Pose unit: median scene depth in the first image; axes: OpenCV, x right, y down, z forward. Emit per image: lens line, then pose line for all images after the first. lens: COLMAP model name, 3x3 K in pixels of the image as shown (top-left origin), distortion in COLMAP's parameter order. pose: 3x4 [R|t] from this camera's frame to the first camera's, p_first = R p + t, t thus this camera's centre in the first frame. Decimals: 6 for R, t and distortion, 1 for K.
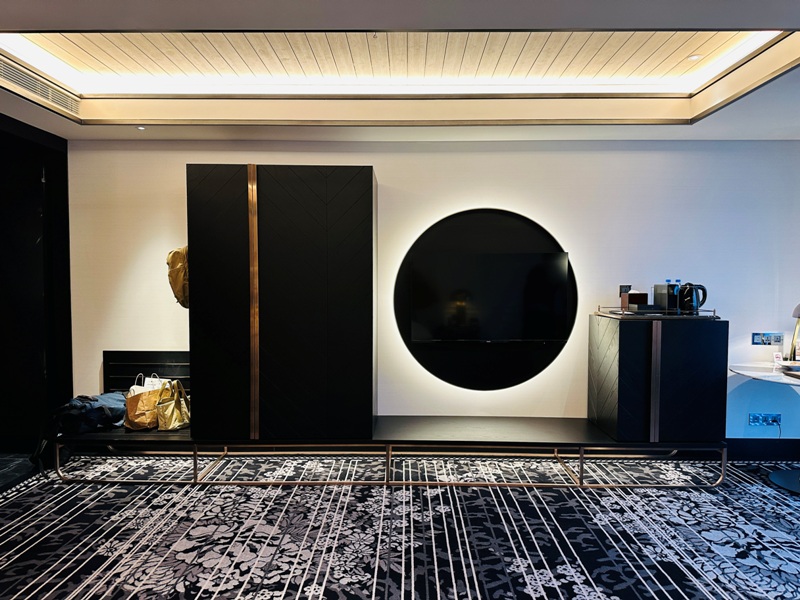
lens RADIAL K [[564.3, 0, 393.9], [0, 564.3, 302.5], [0, 0, 1]] dist [0.031036, -0.031020]
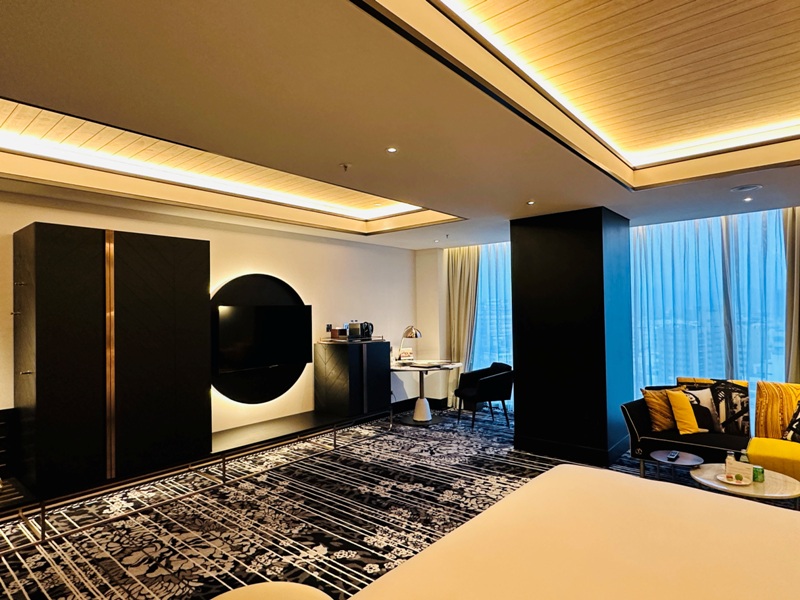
lens RADIAL K [[469.3, 0, 401.6], [0, 469.3, 294.6], [0, 0, 1]] dist [0.005878, -0.005802]
pose [[0.630570, 0.013537, 0.776015, -0.629849], [0.049202, 0.997140, -0.057374, -0.033853], [-0.774571, 0.074360, 0.628100, -0.029848]]
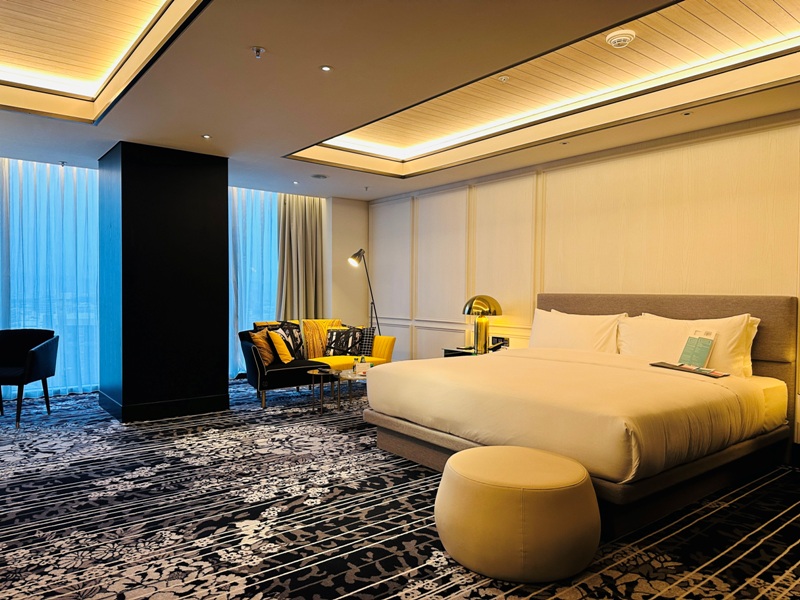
lens RADIAL K [[564.3, 0, 399.2], [0, 564.3, 302.1], [0, 0, 1]] dist [0.031036, -0.031020]
pose [[-0.638903, -0.022793, 0.768950, -0.815339], [0.020732, 0.998688, 0.046828, 0.014100], [-0.769008, 0.045861, -0.637592, 0.953779]]
